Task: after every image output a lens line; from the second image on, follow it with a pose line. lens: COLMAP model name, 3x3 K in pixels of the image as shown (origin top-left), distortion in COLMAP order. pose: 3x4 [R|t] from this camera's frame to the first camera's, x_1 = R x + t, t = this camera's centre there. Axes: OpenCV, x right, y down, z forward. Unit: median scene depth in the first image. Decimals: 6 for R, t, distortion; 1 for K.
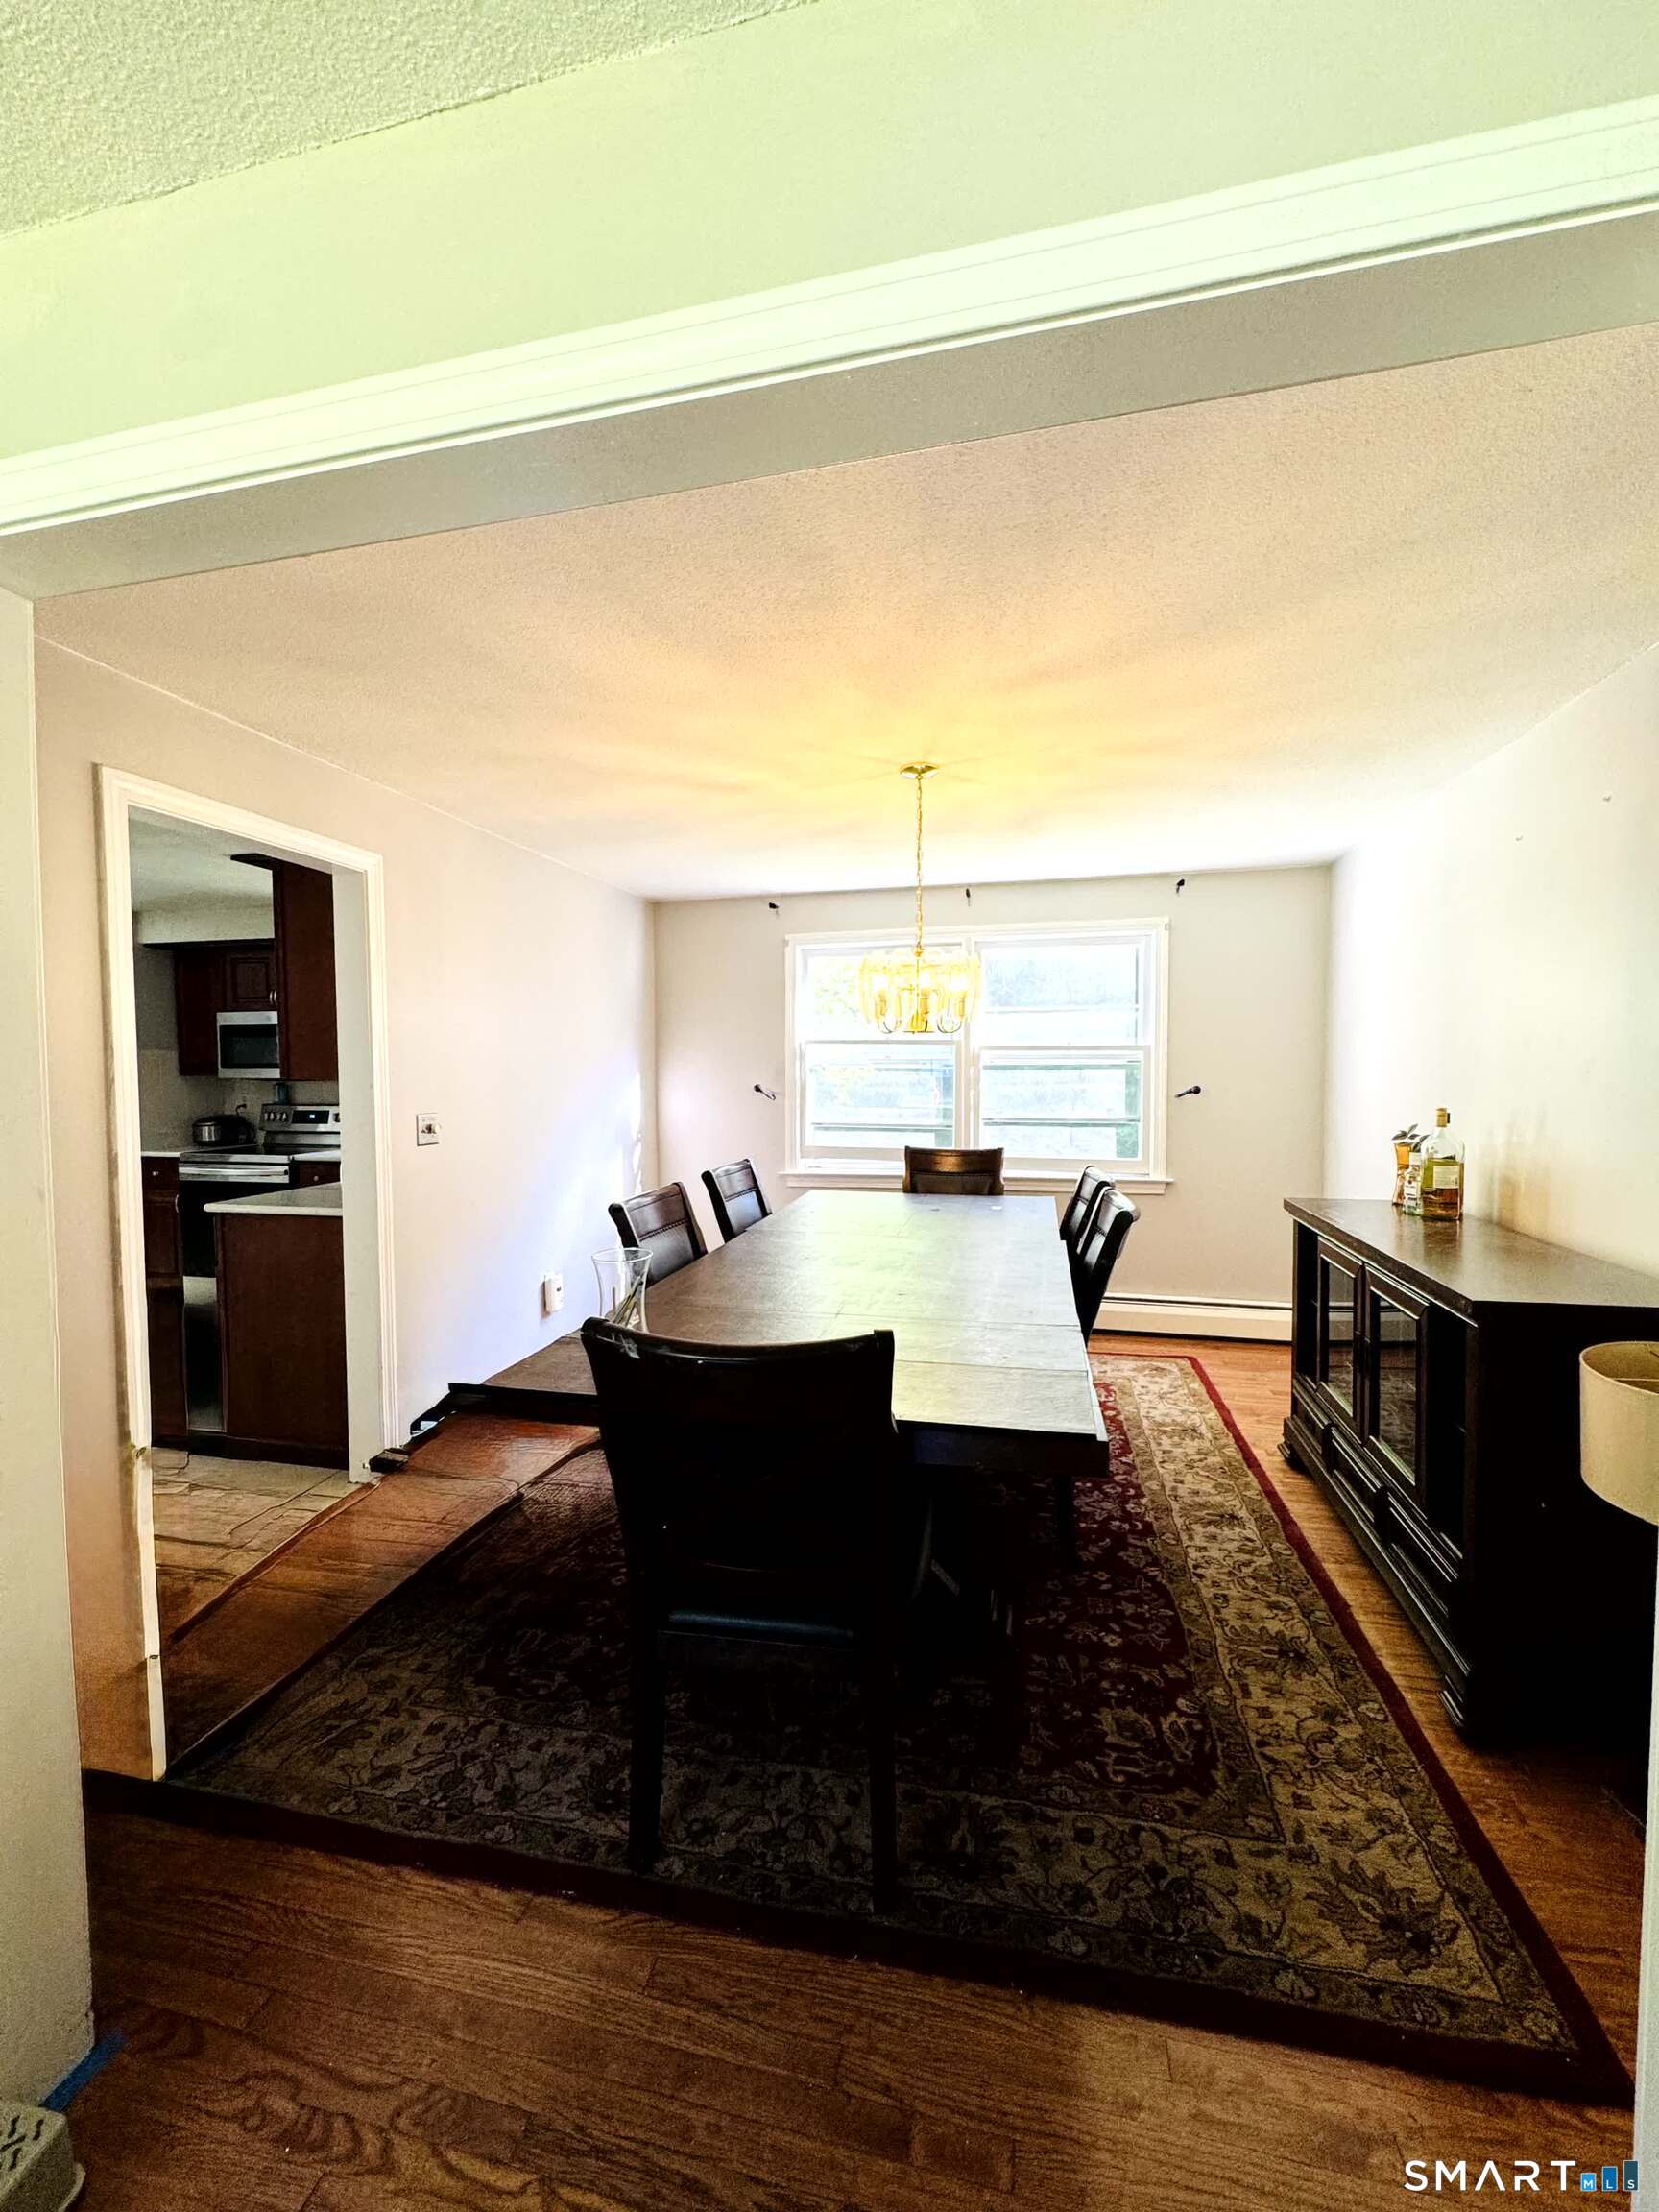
lens RADIAL K [[882.5, 0, 825.8], [0, 882.5, 1102.4], [0, 0, 1]] dist [-0.000625, -0.000018]
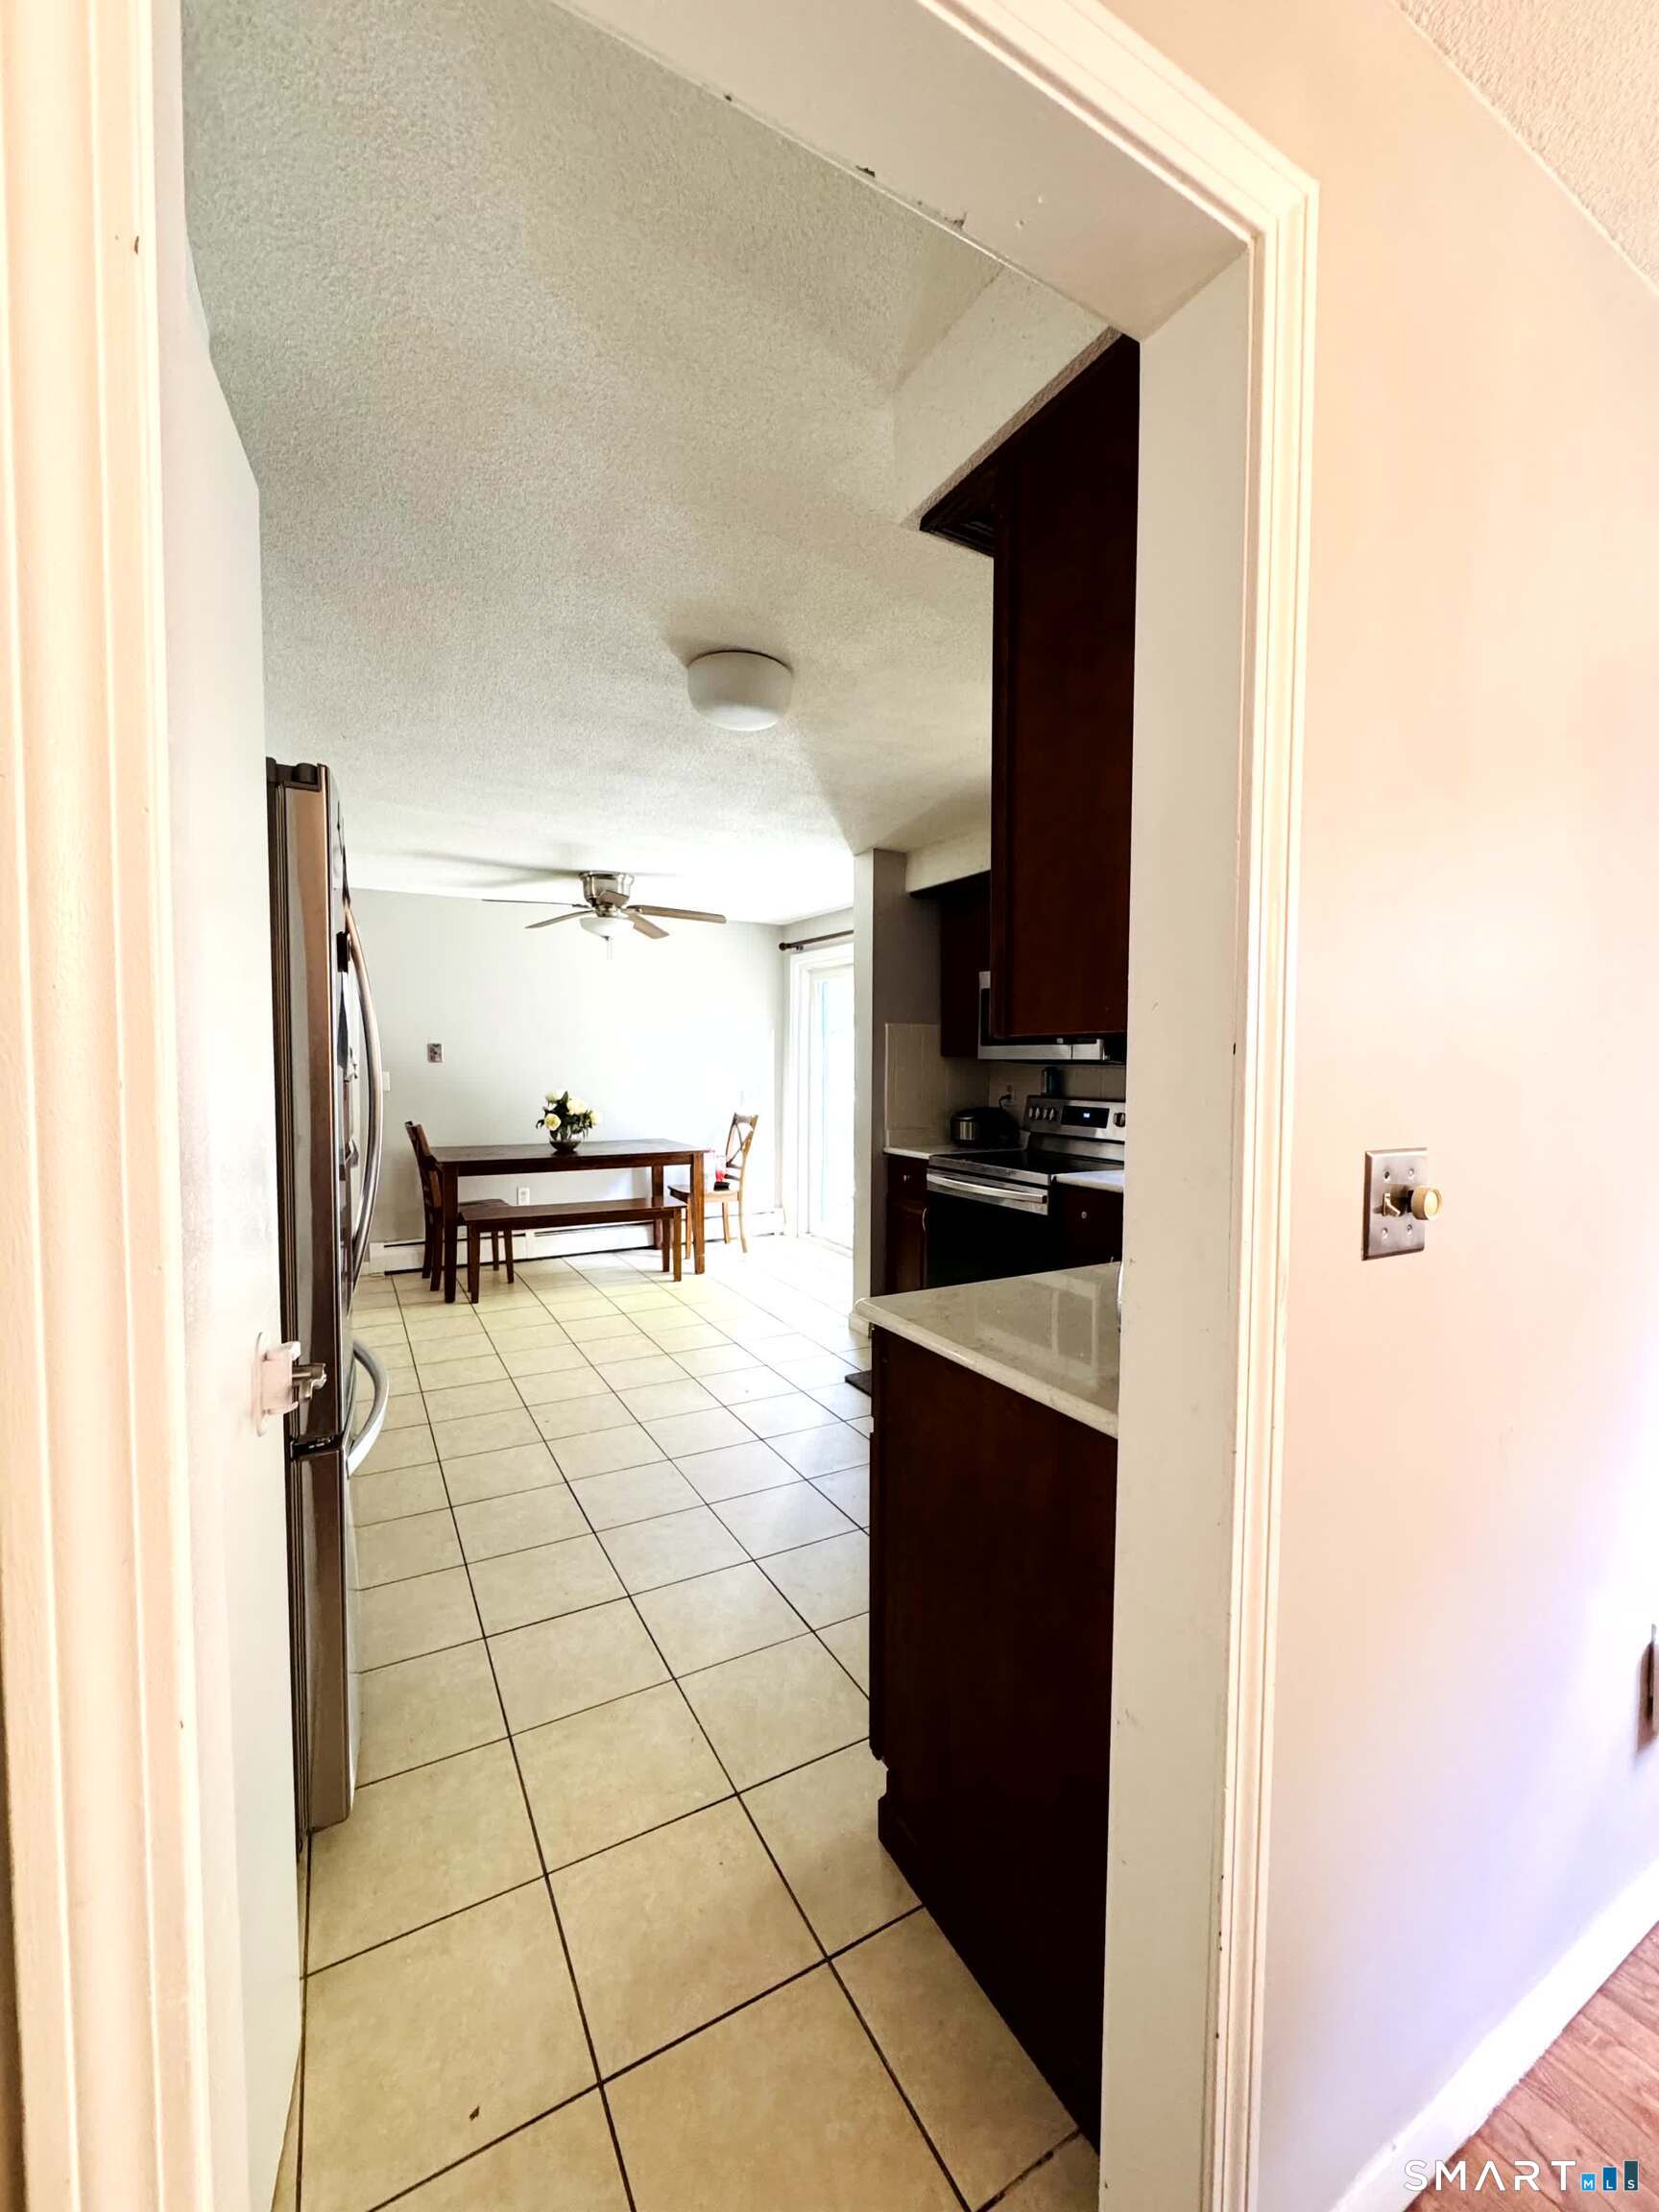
lens RADIAL K [[882.5, 0, 825.8], [0, 882.5, 1104.0], [0, 0, 1]] dist [-0.000625, -0.000018]
pose [[0.673862, 0.045083, -0.737480, -0.217097], [-0.042708, 0.998845, 0.022037, 0.000147], [0.737622, 0.016646, 0.675009, 0.393268]]
